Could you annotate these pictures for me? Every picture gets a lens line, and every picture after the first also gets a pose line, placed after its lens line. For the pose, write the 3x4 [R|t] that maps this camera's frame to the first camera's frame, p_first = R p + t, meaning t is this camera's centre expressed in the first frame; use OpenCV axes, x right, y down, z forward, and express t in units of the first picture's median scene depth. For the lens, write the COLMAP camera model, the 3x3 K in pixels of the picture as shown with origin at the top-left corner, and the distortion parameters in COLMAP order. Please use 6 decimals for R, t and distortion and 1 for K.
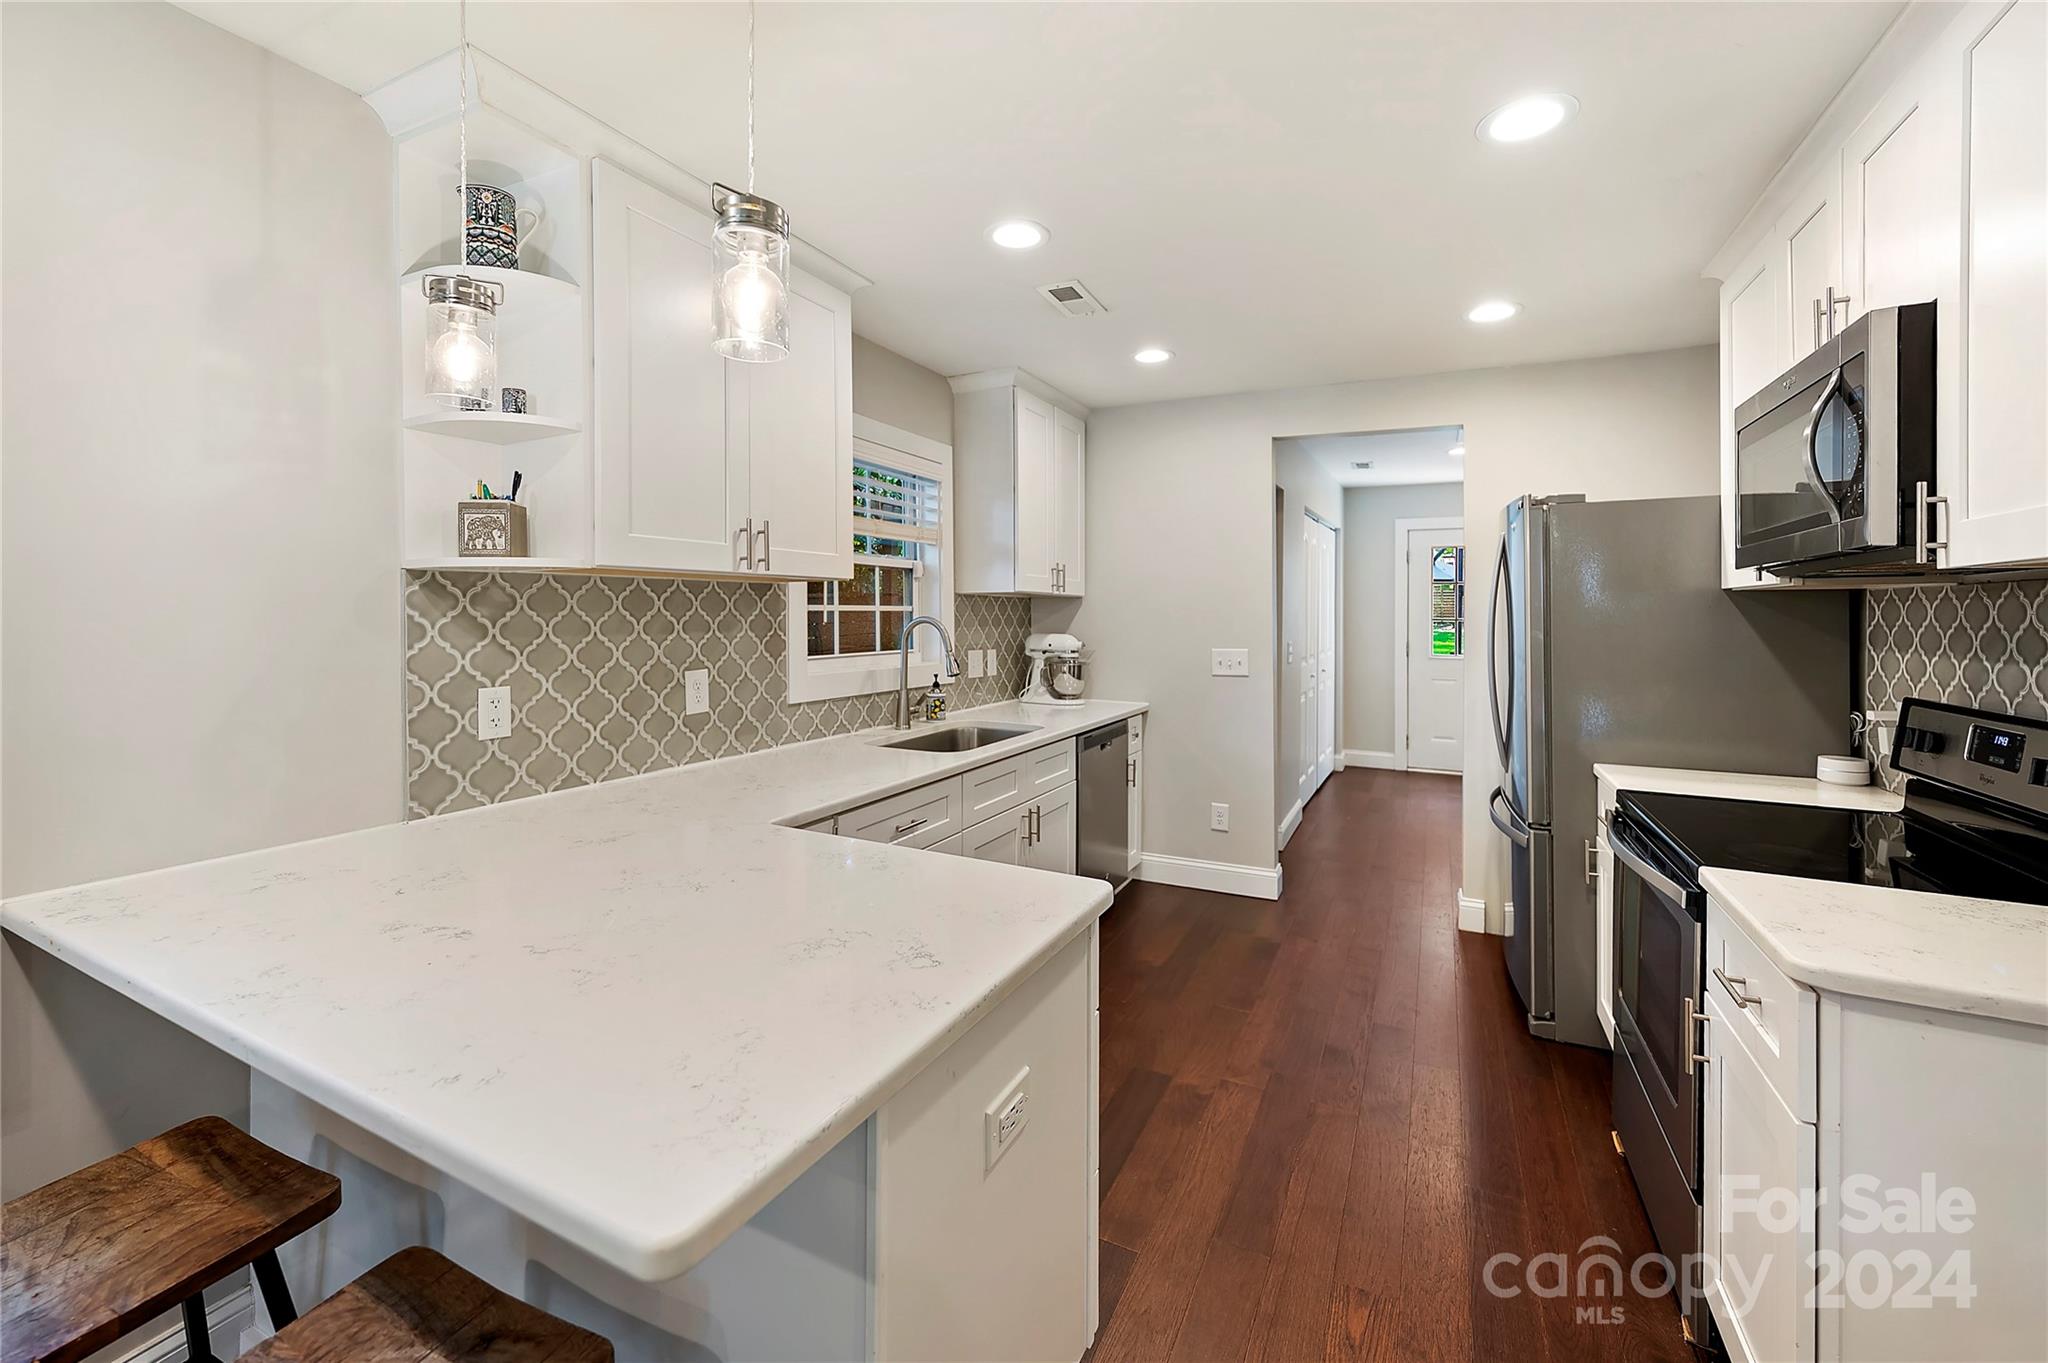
lens RADIAL K [[840.7, 0, 1026.8], [0, 840.7, 610.3], [0, 0, 1]] dist [0.000870, 0.000143]
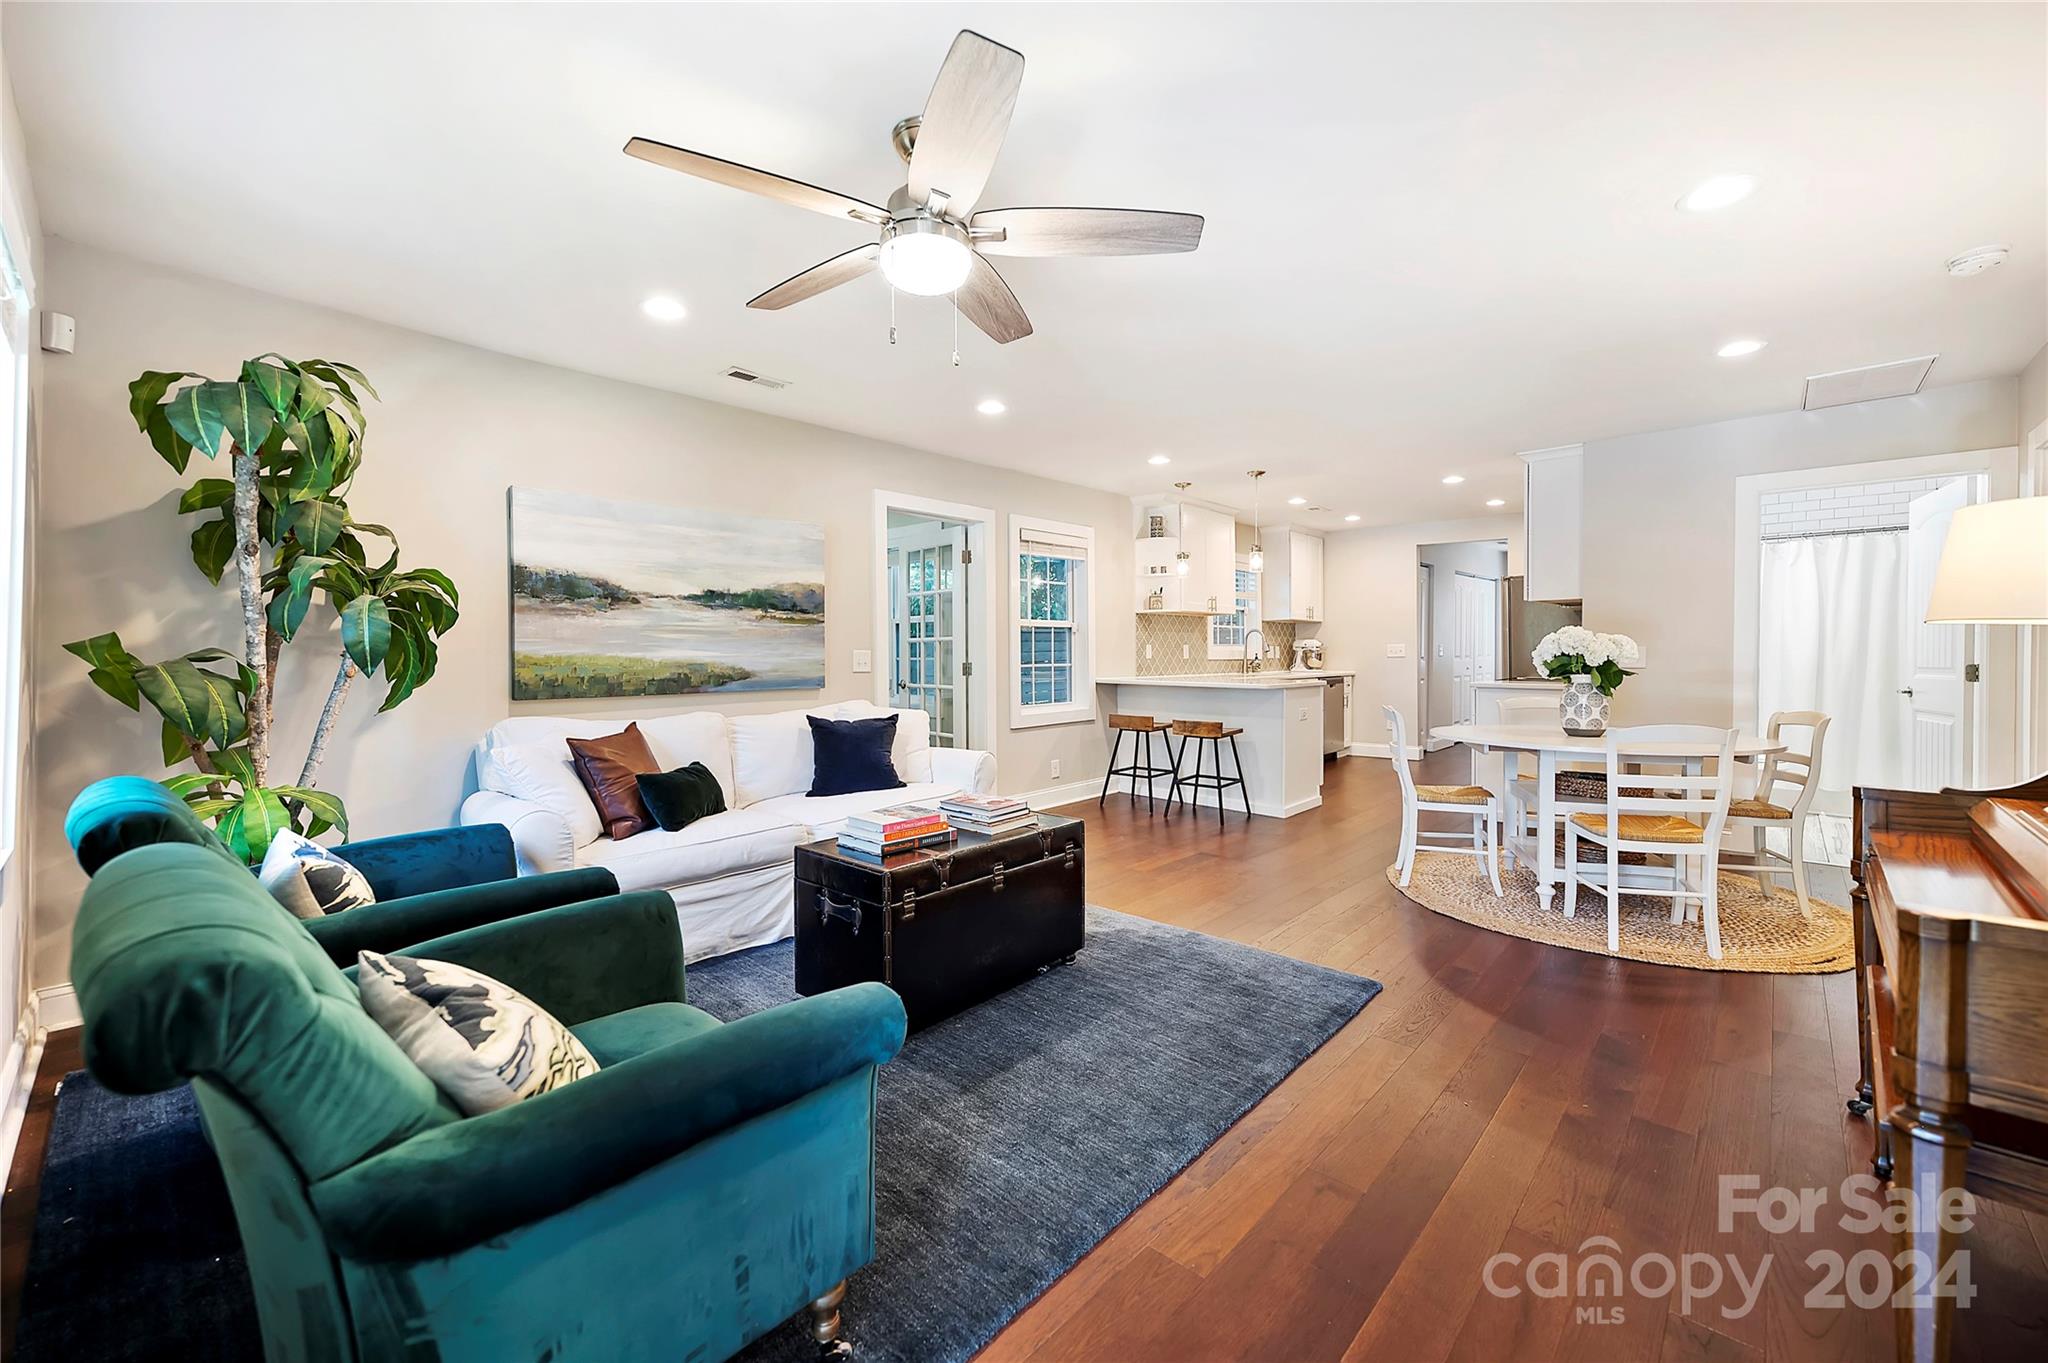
lens RADIAL K [[823.2, 0, 1024.1], [0, 823.2, 657.8], [0, 0, 1]] dist [0.001990, 0.000361]
pose [[0.956852, -0.011349, -0.290355, -0.063462], [0.012269, 0.999924, 0.001349, 0.081740], [0.290318, -0.004853, 0.956918, -1.569301]]
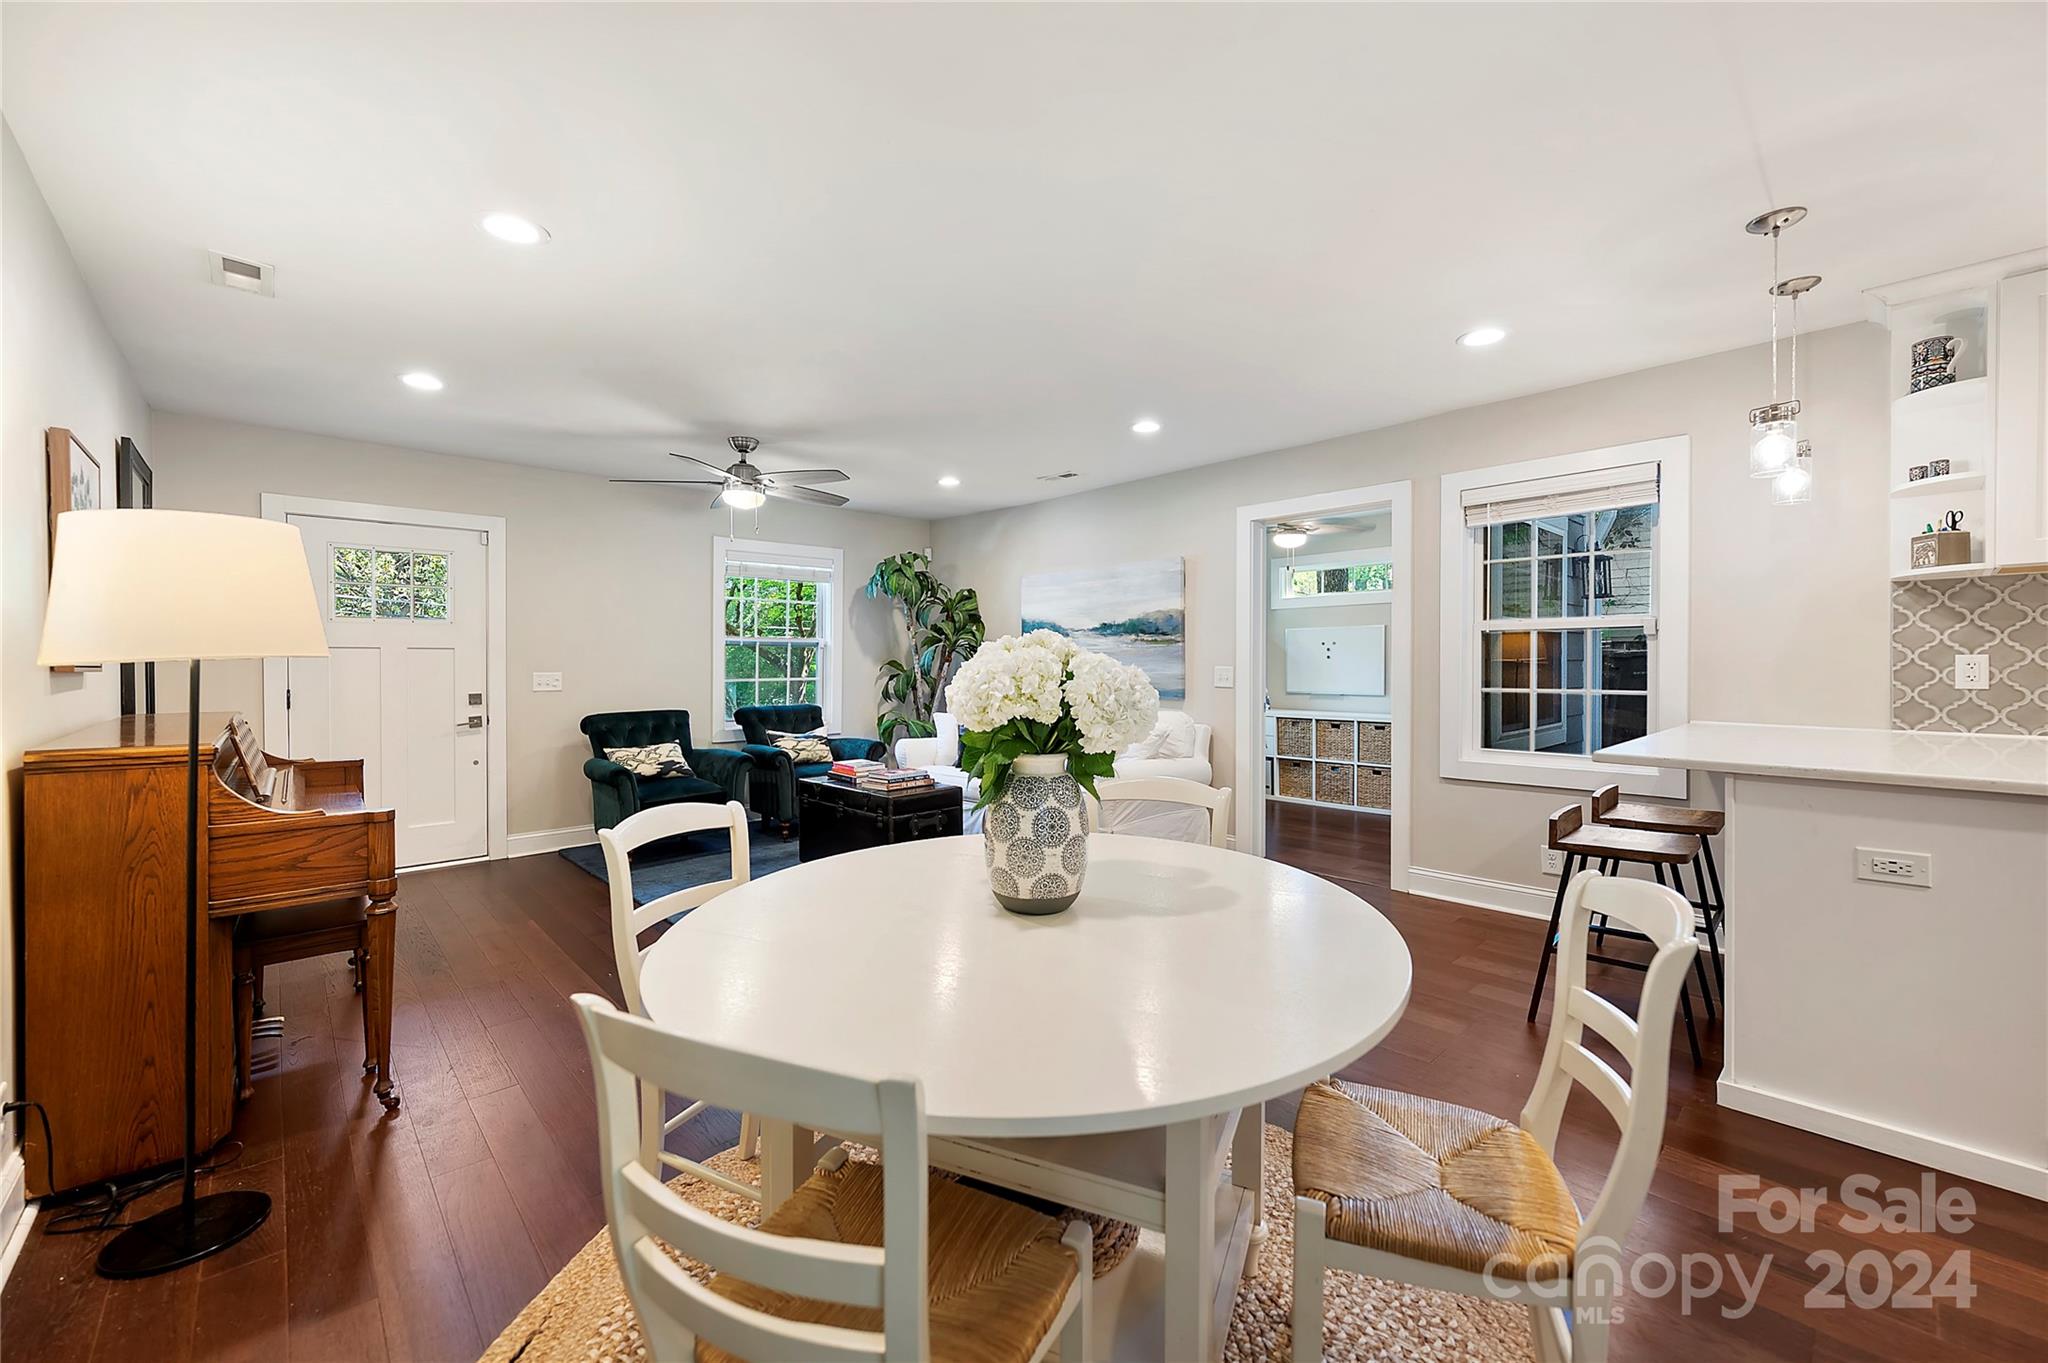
lens RADIAL K [[820.2, 0, 1016.9], [0, 820.2, 670.9], [0, 0, 1]] dist [0.012203, 0.000030]
pose [[-0.376661, -0.013169, -0.926258, 0.811144], [-0.014355, 0.999862, -0.008378, 0.093387], [0.926240, 0.010140, -0.376798, -0.003043]]
